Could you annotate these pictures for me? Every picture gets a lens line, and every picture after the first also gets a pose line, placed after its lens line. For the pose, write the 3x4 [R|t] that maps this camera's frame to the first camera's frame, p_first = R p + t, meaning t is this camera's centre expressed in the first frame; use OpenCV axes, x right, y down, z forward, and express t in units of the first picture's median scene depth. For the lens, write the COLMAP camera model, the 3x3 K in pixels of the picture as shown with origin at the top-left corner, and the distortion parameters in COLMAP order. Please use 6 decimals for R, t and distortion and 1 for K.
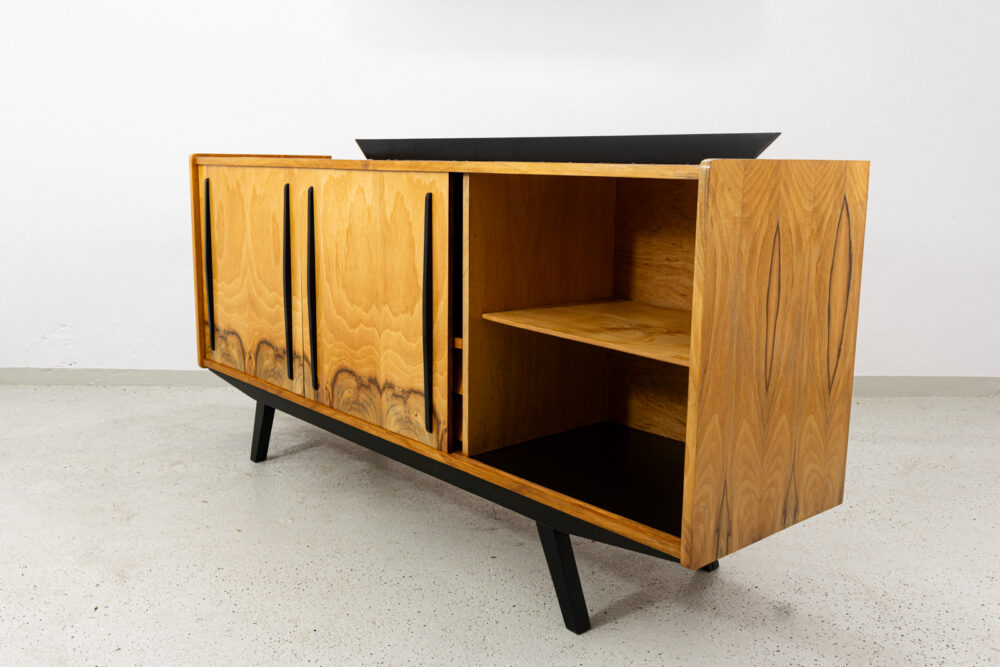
lens RADIAL K [[929.1, 0, 491.0], [0, 929.1, 340.1], [0, 0, 1]] dist [-0.002216, 0.000000]
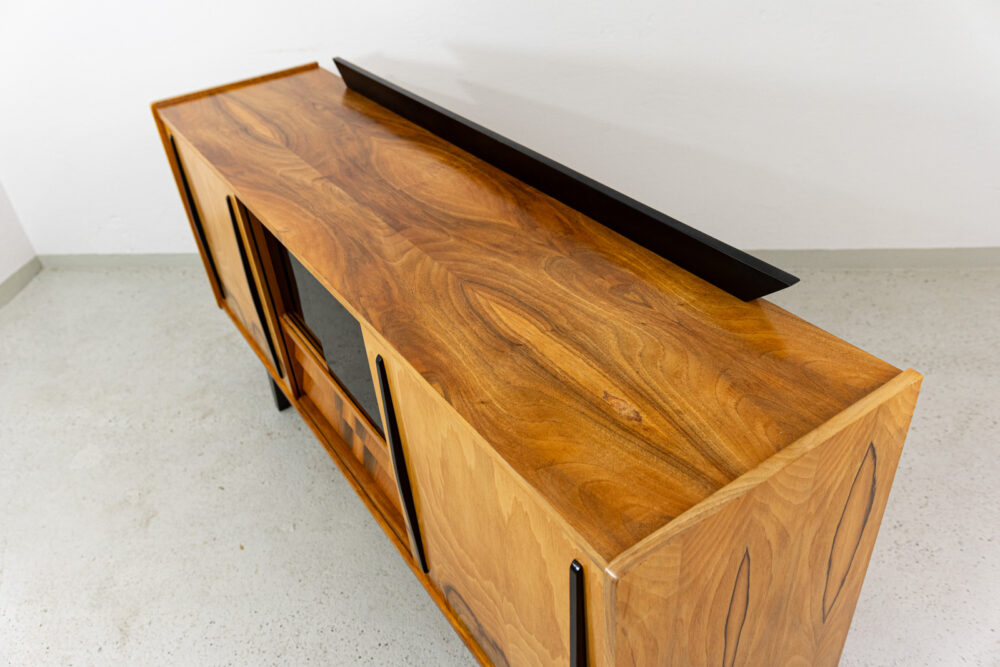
lens RADIAL K [[774.9, 0, 501.4], [0, 774.9, 323.6], [0, 0, 1]] dist [-0.002513, -0.002658]
pose [[0.987664, 0.000300, -0.156590, 0.180666], [0.066170, 0.905532, 0.419087, -0.435472], [0.141922, -0.424279, 0.894341, 0.439093]]
